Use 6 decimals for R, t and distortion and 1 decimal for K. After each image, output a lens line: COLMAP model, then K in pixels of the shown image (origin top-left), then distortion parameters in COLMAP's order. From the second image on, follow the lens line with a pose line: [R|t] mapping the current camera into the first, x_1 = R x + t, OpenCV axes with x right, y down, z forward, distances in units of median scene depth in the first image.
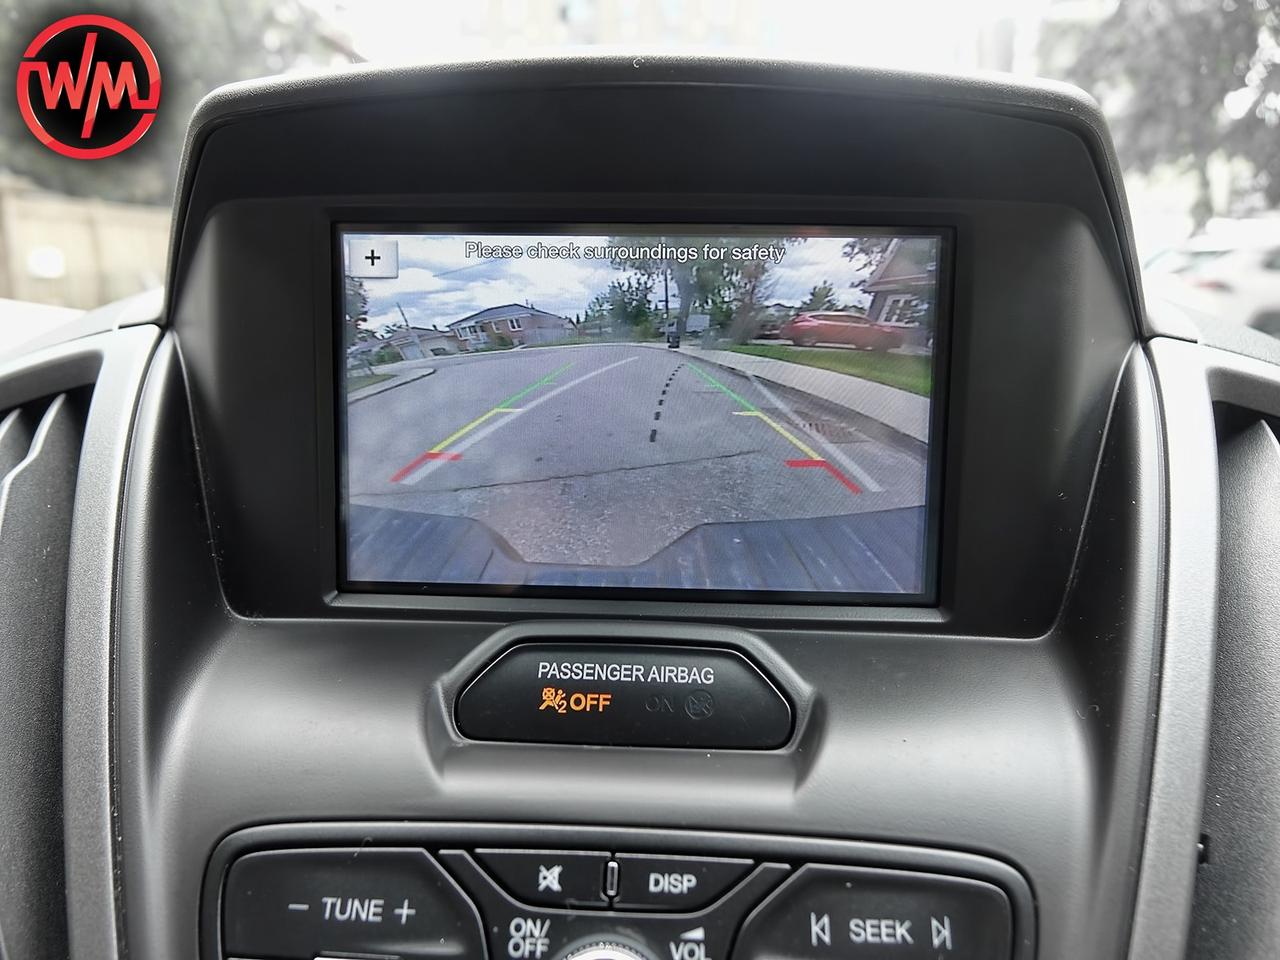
lens RADIAL K [[966.8, 0, 640.0], [0, 966.8, 480.0], [0, 0, 1]] dist [-0.003238, -0.007797]
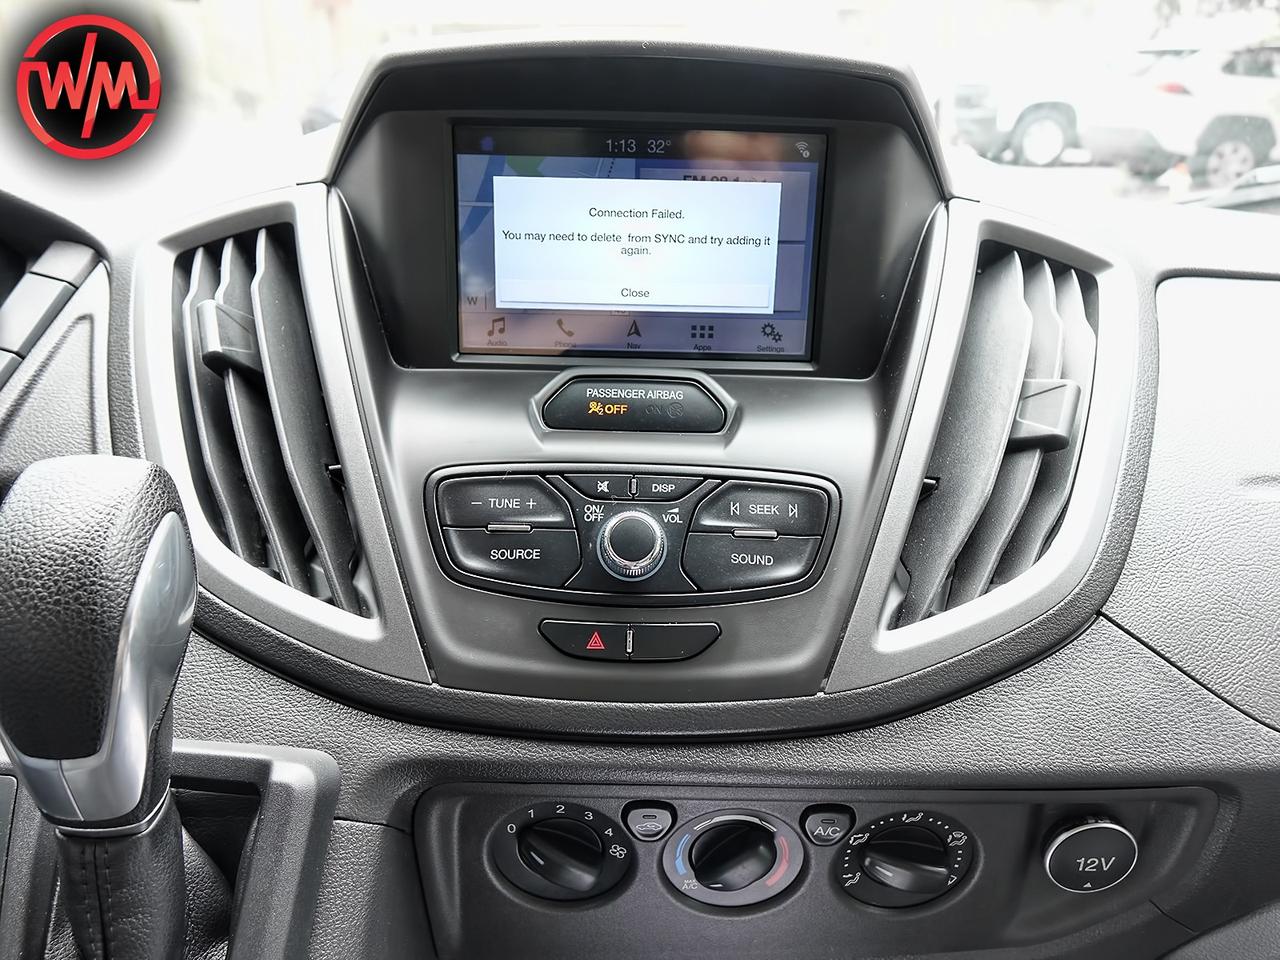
lens RADIAL K [[966.8, 0, 640.0], [0, 966.8, 480.0], [0, 0, 1]] dist [-0.003238, -0.007797]
pose [[0.998632, -0.006244, 0.051923, -0.102594], [-0.004018, 0.980750, 0.195224, 0.002085], [-0.052143, -0.195166, 0.979383, -0.837460]]
